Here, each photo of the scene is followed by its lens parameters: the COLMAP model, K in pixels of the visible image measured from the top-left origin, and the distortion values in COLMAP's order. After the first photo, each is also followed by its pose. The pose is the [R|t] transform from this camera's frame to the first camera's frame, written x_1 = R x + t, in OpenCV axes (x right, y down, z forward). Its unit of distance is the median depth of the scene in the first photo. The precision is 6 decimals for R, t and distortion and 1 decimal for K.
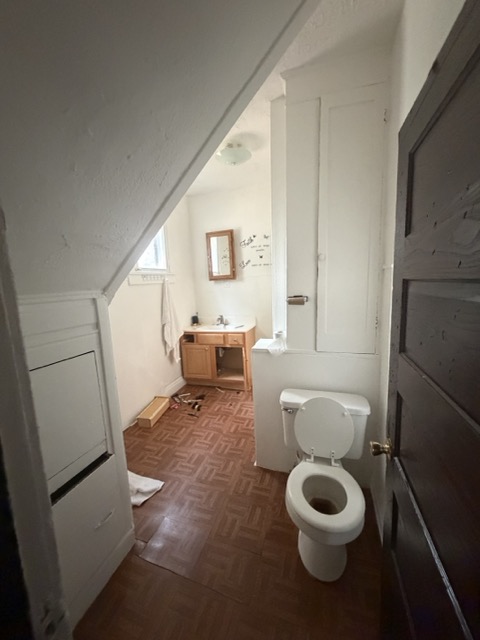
lens RADIAL K [[251.8, 0, 240.0], [0, 251.8, 320.0], [0, 0, 1]] dist [0.001229, 0.000036]
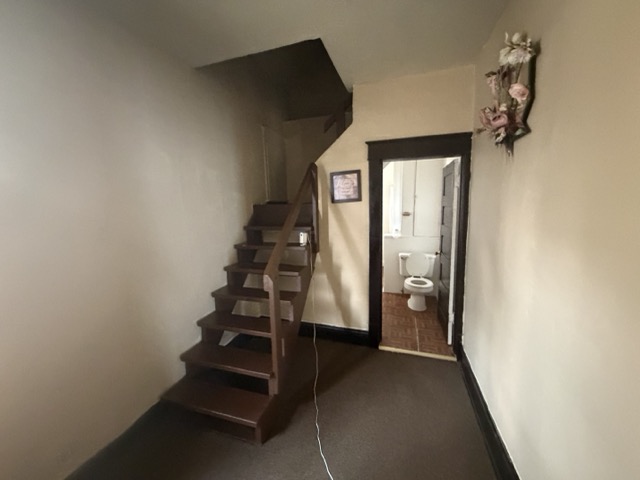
lens RADIAL K [[251.8, 0, 320.0], [0, 251.8, 240.0], [0, 0, 1]] dist [0.001229, 0.000036]
pose [[0.999714, 0.013216, 0.019954, -0.647860], [-0.013088, 0.999893, -0.006498, 0.196239], [-0.020038, 0.006235, 0.999780, -1.392829]]
